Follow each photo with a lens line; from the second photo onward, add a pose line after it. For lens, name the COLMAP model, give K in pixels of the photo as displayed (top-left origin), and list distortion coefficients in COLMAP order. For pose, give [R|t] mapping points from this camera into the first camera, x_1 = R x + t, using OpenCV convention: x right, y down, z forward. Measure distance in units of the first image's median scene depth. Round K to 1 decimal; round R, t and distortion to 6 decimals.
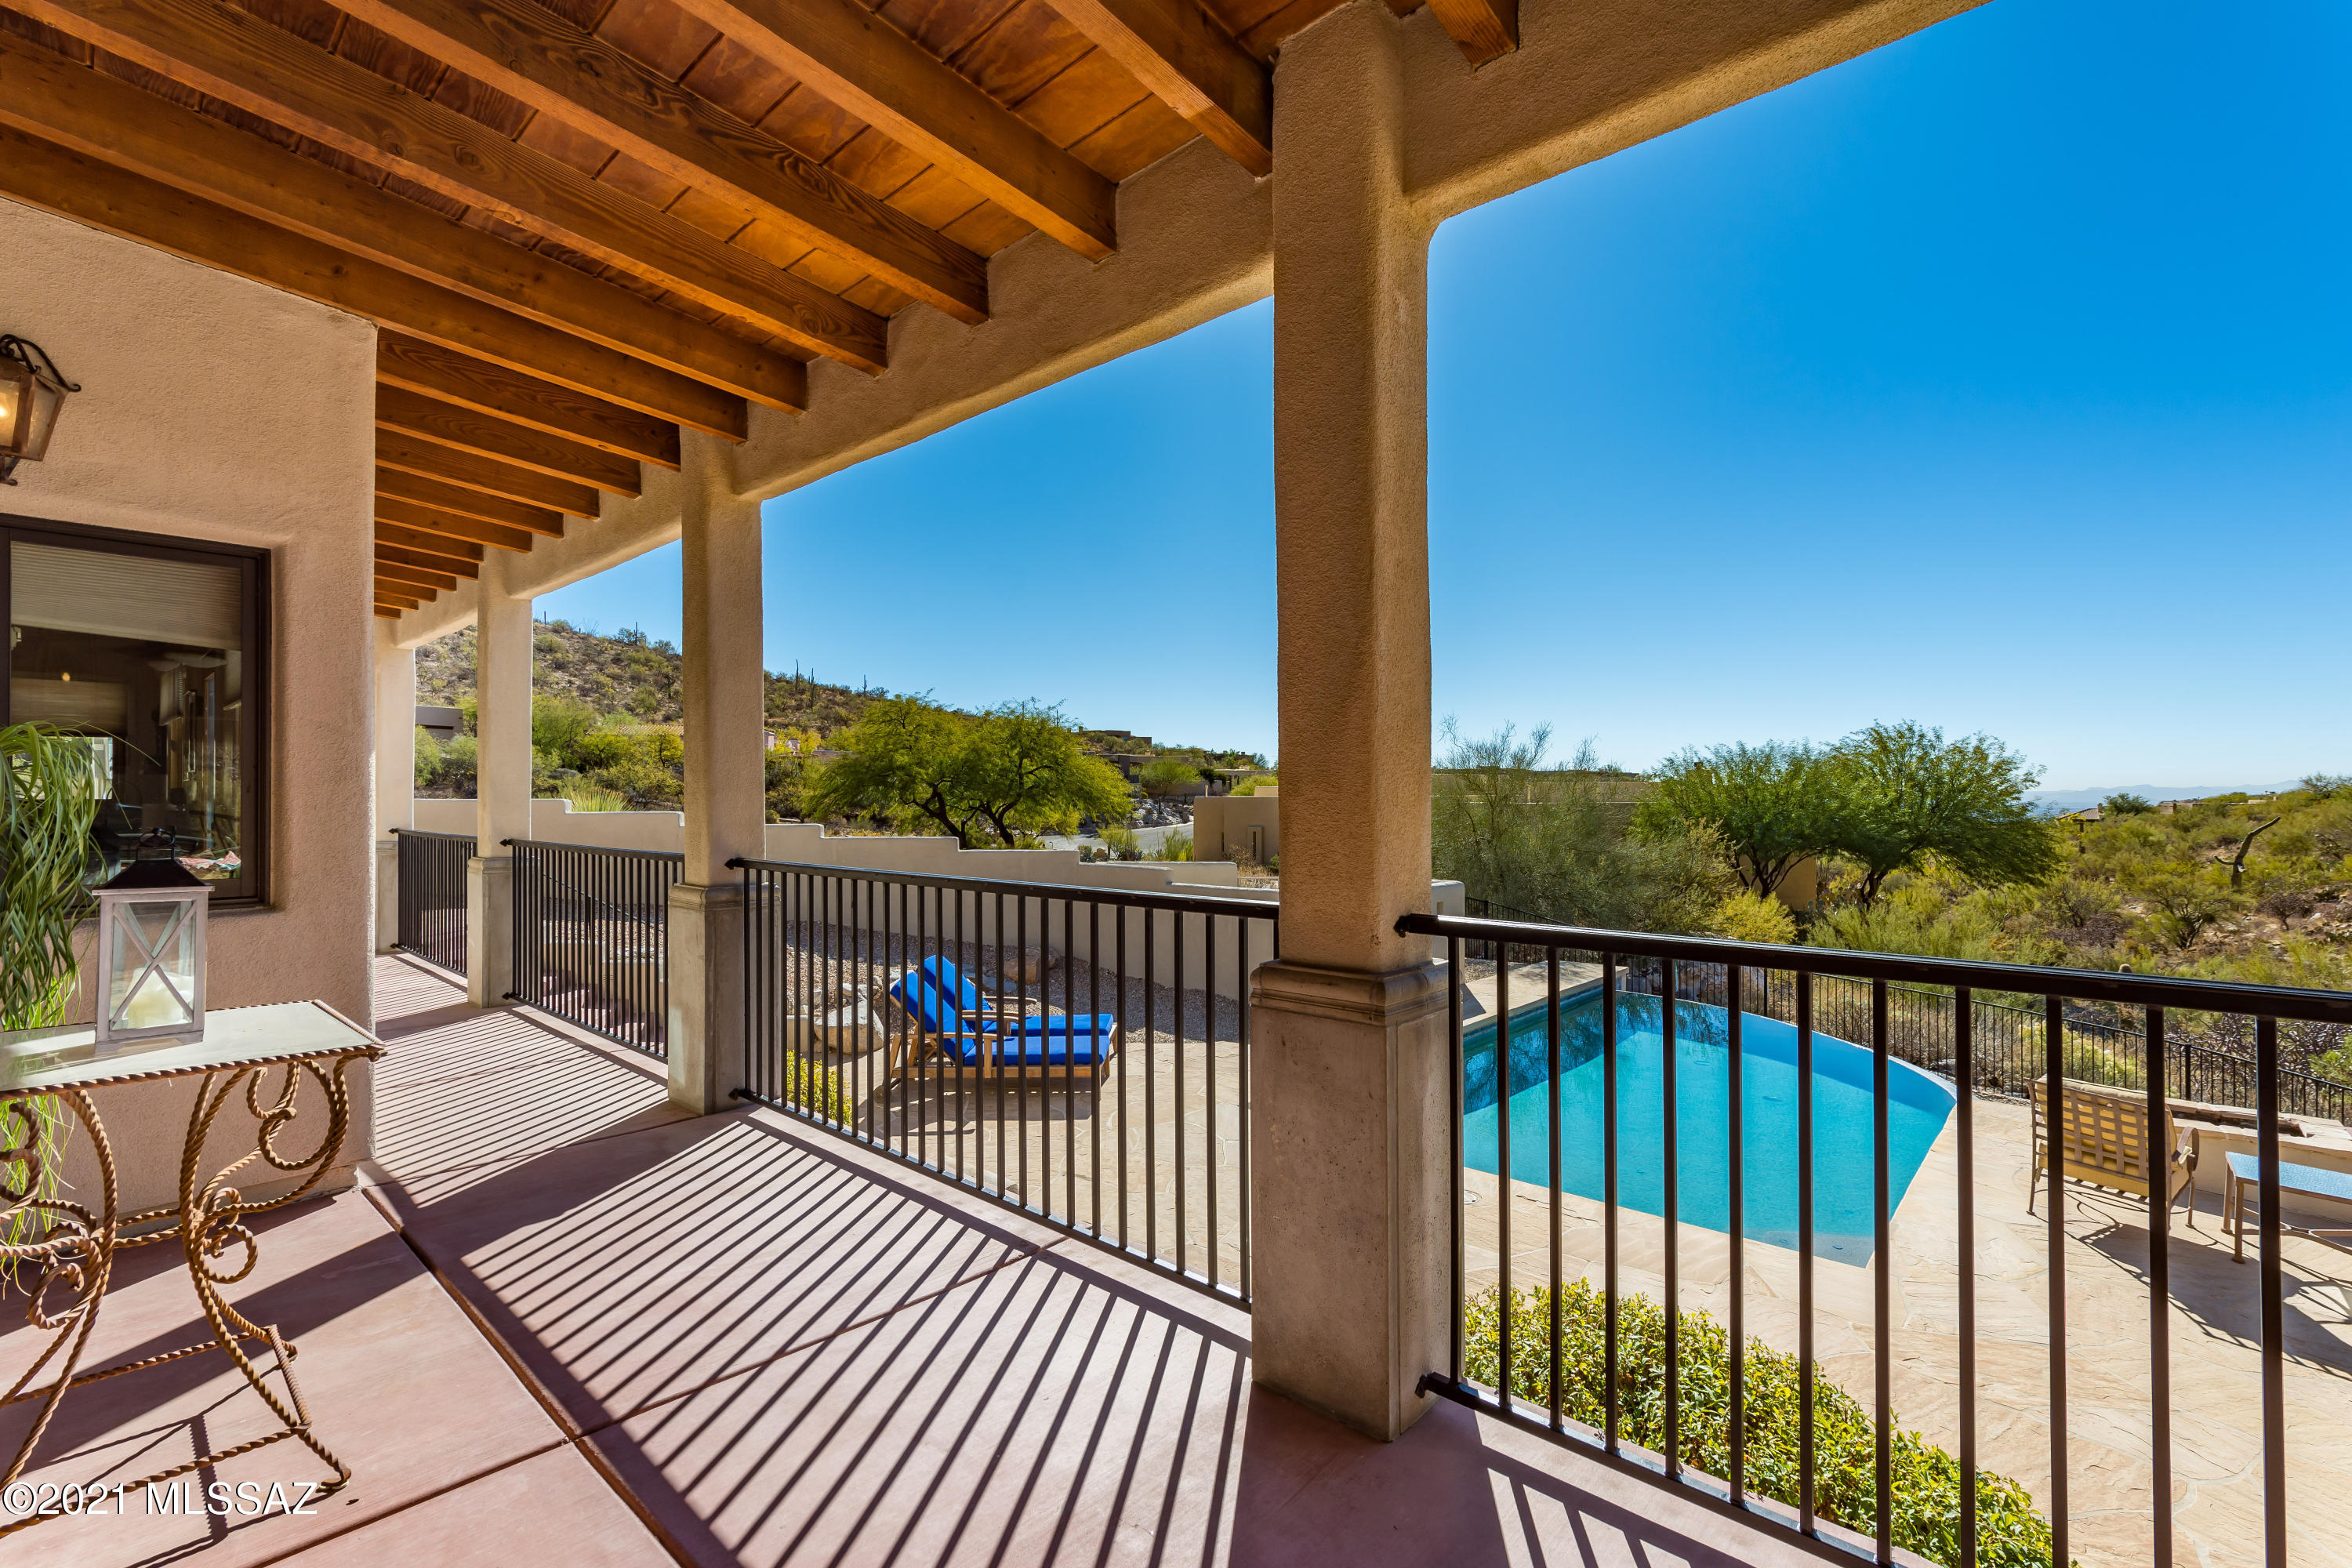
lens RADIAL K [[1026.6, 0, 1176.8], [0, 1026.6, 788.7], [0, 0, 1]] dist [-0.004448, 0.004015]
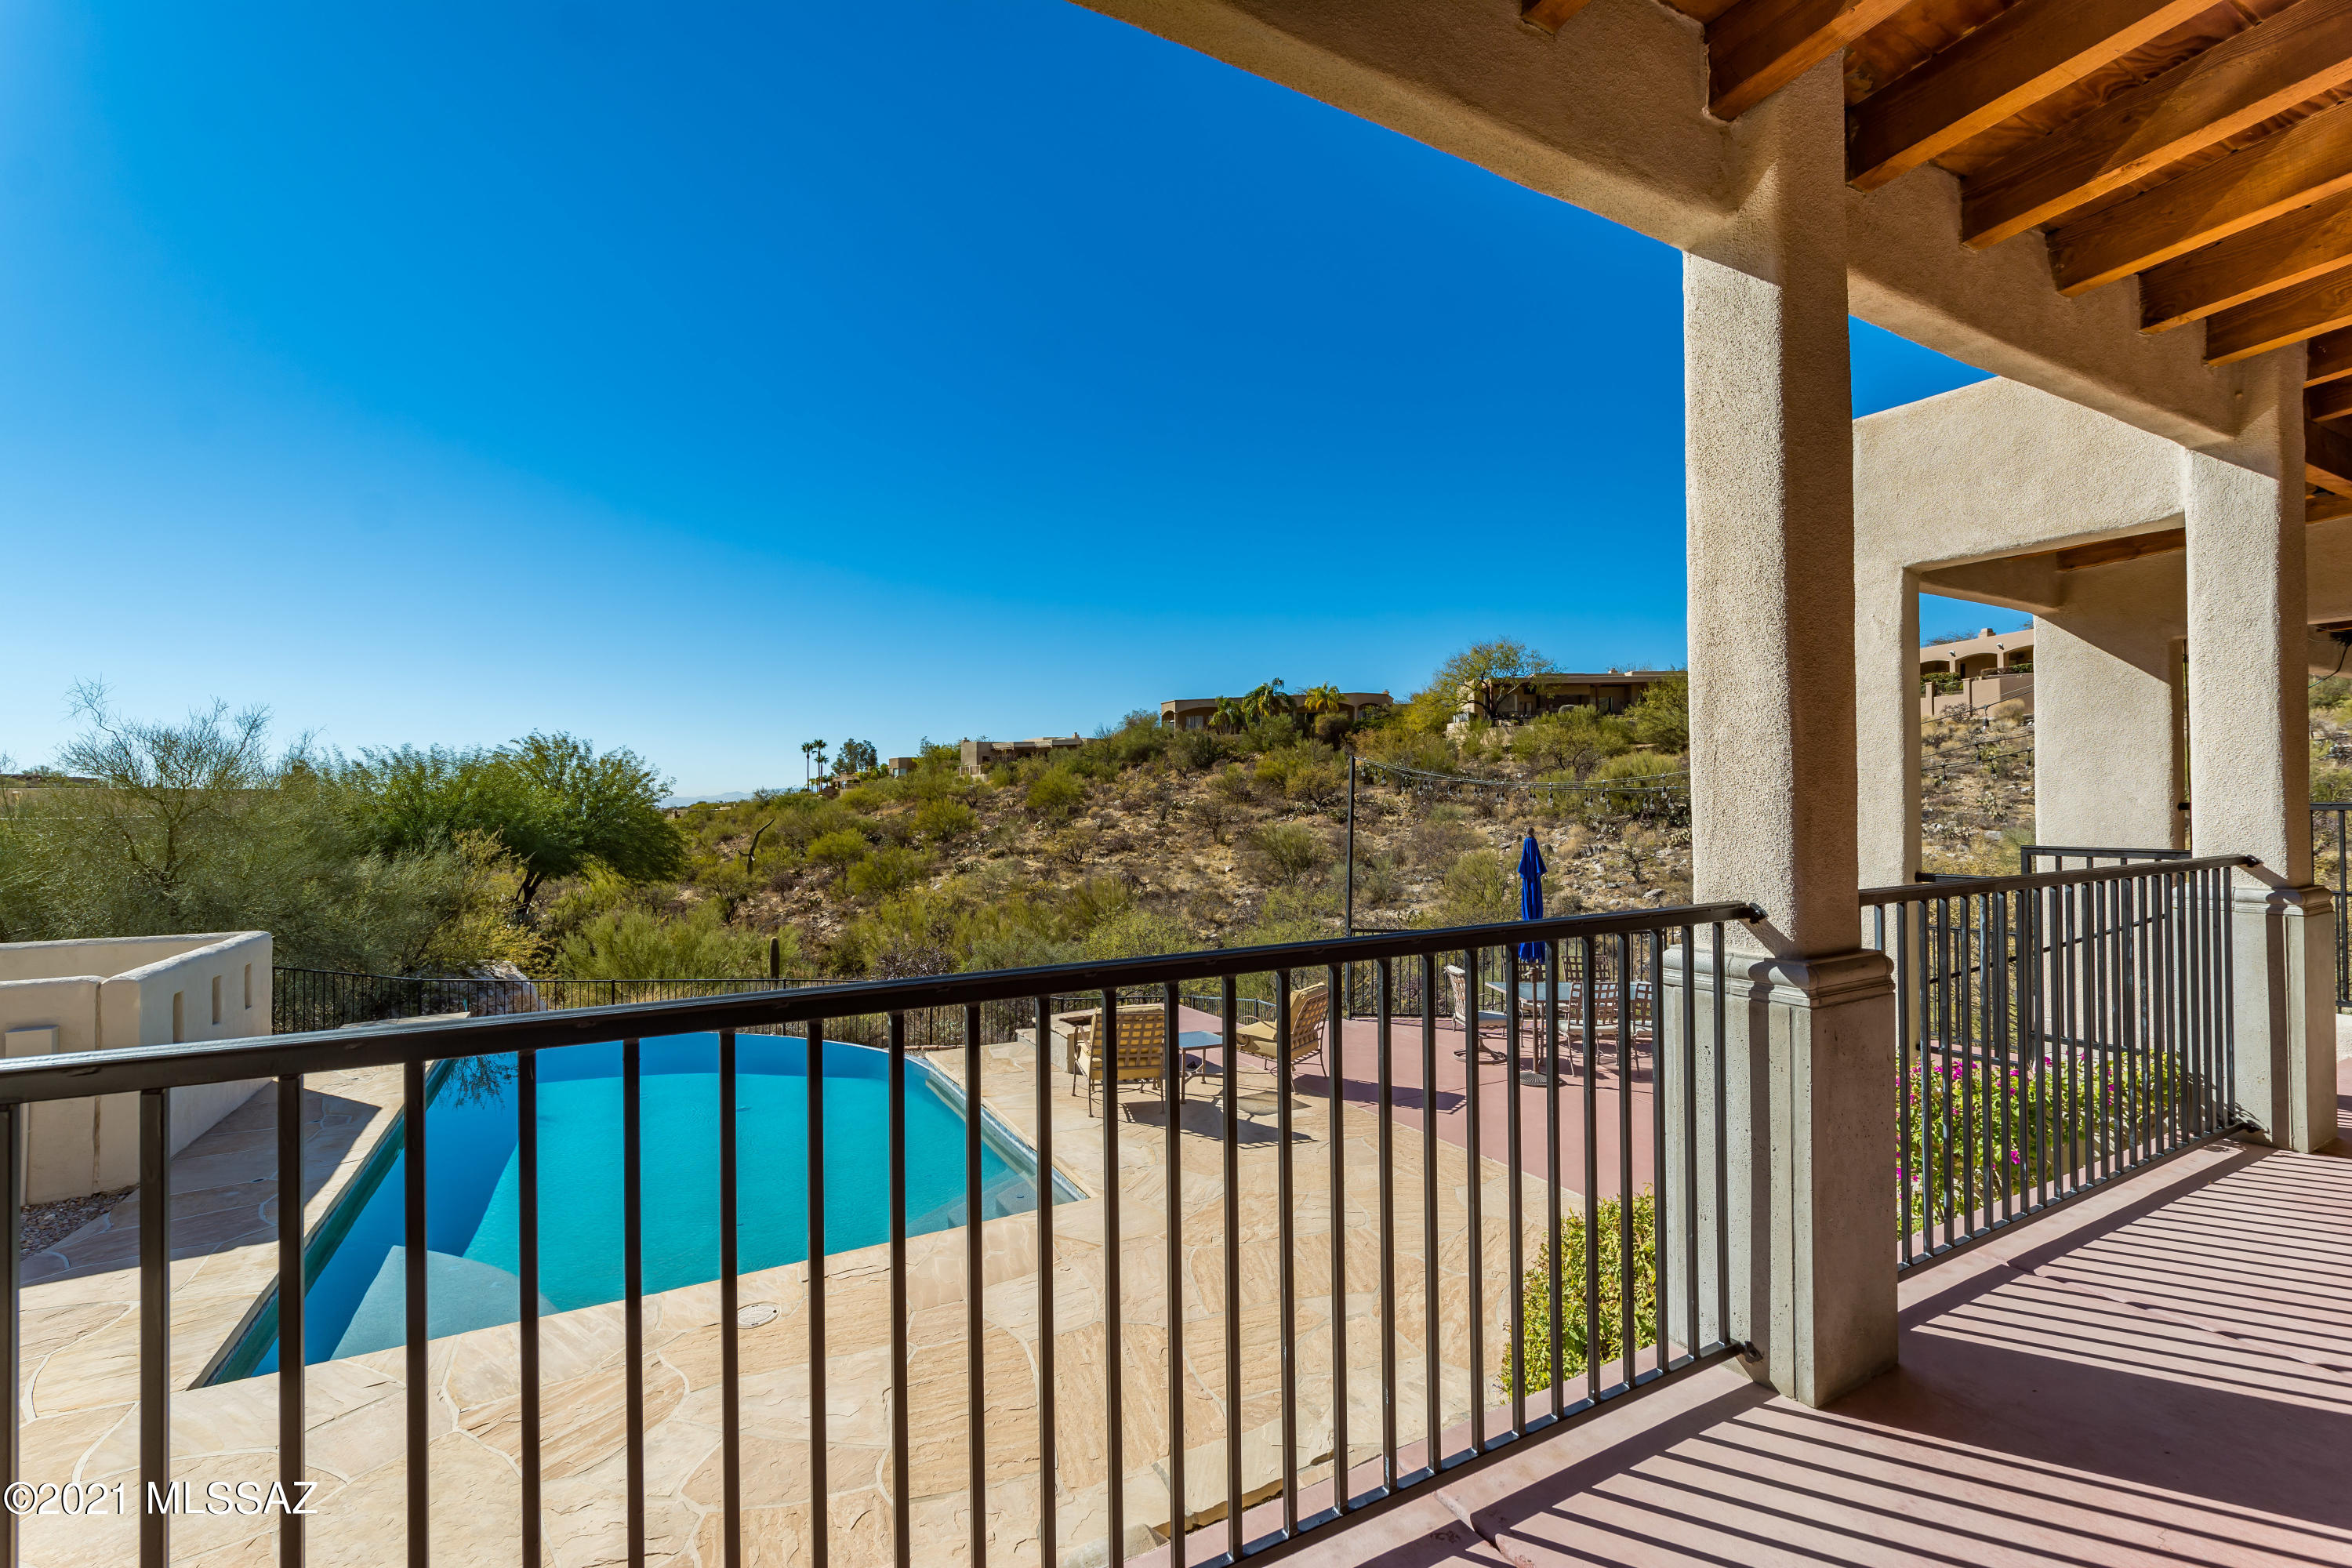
lens RADIAL K [[1026.6, 0, 1175.2], [0, 1026.6, 798.9], [0, 0, 1]] dist [-0.004448, 0.004015]
pose [[0.326979, -0.000419, 0.945032, -0.521198], [0.000360, 1.000000, 0.000318, 0.009911], [-0.945032, 0.000236, 0.326979, 0.660259]]
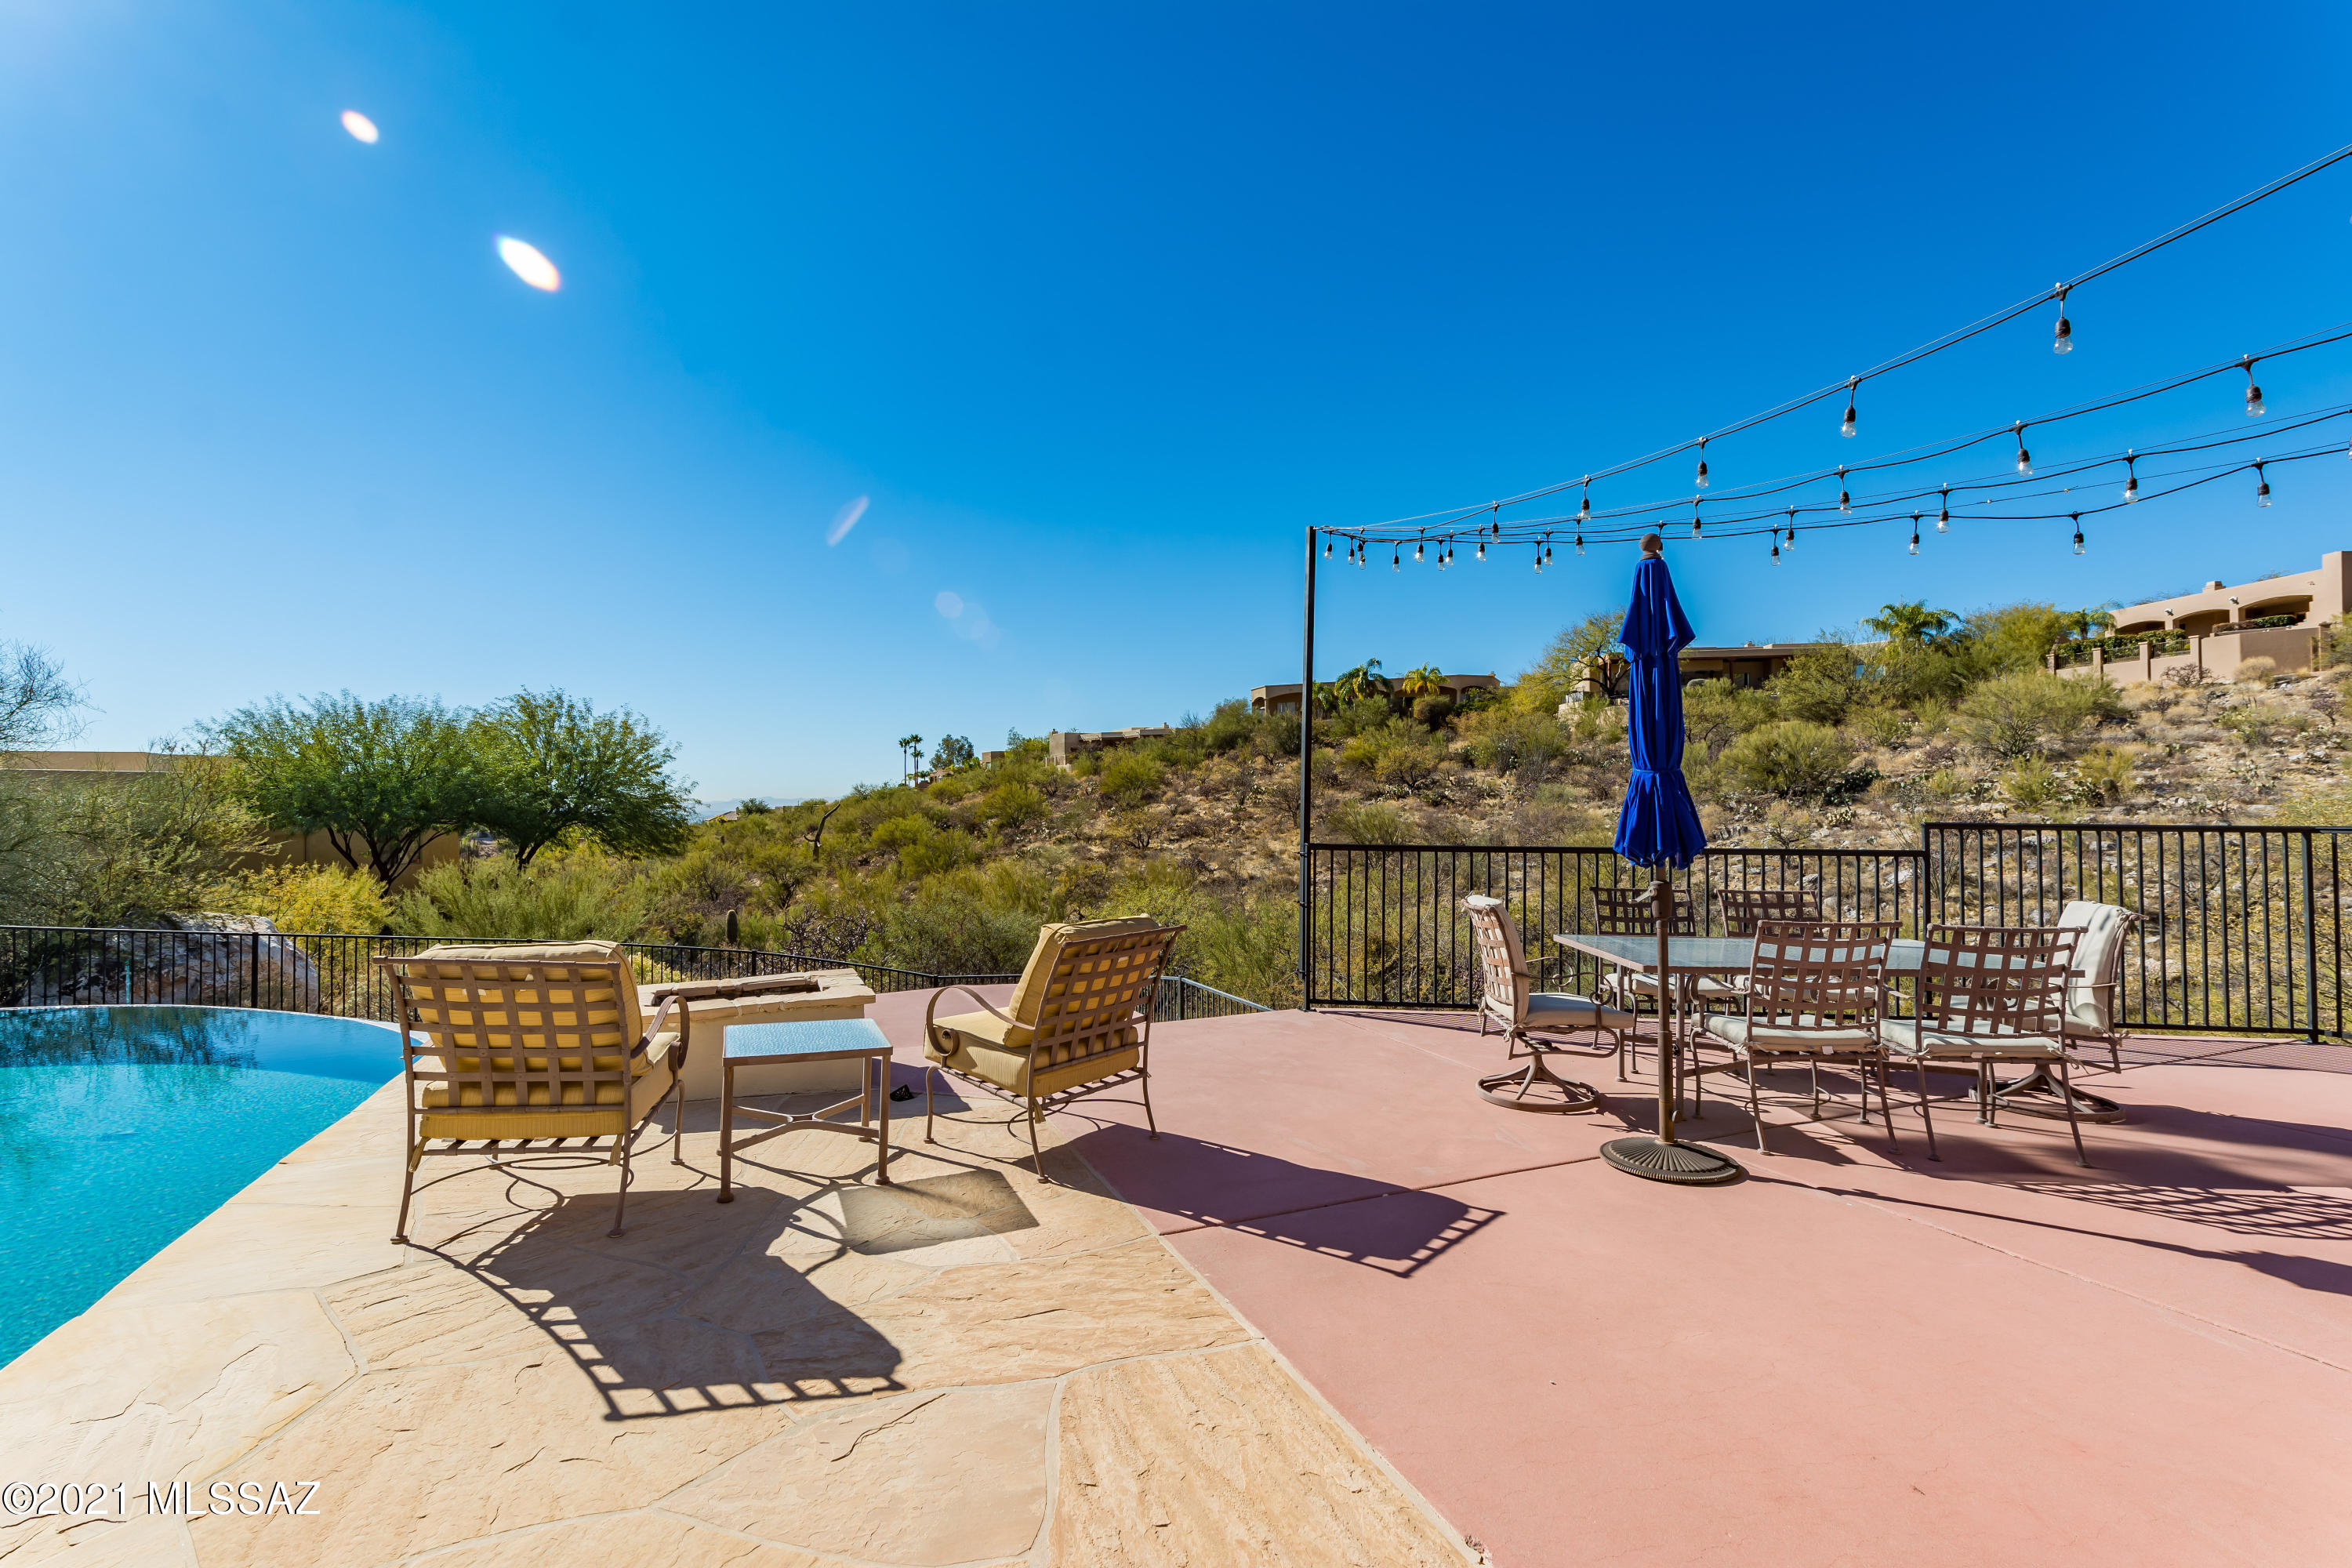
lens RADIAL K [[1026.6, 0, 1175.4], [0, 1026.6, 794.4], [0, 0, 1]] dist [-0.004448, 0.004015]
pose [[0.422566, 0.004728, 0.906320, 0.780456], [0.000198, 0.999986, -0.005309, 0.294974], [-0.906332, 0.002423, 0.422559, 0.660927]]
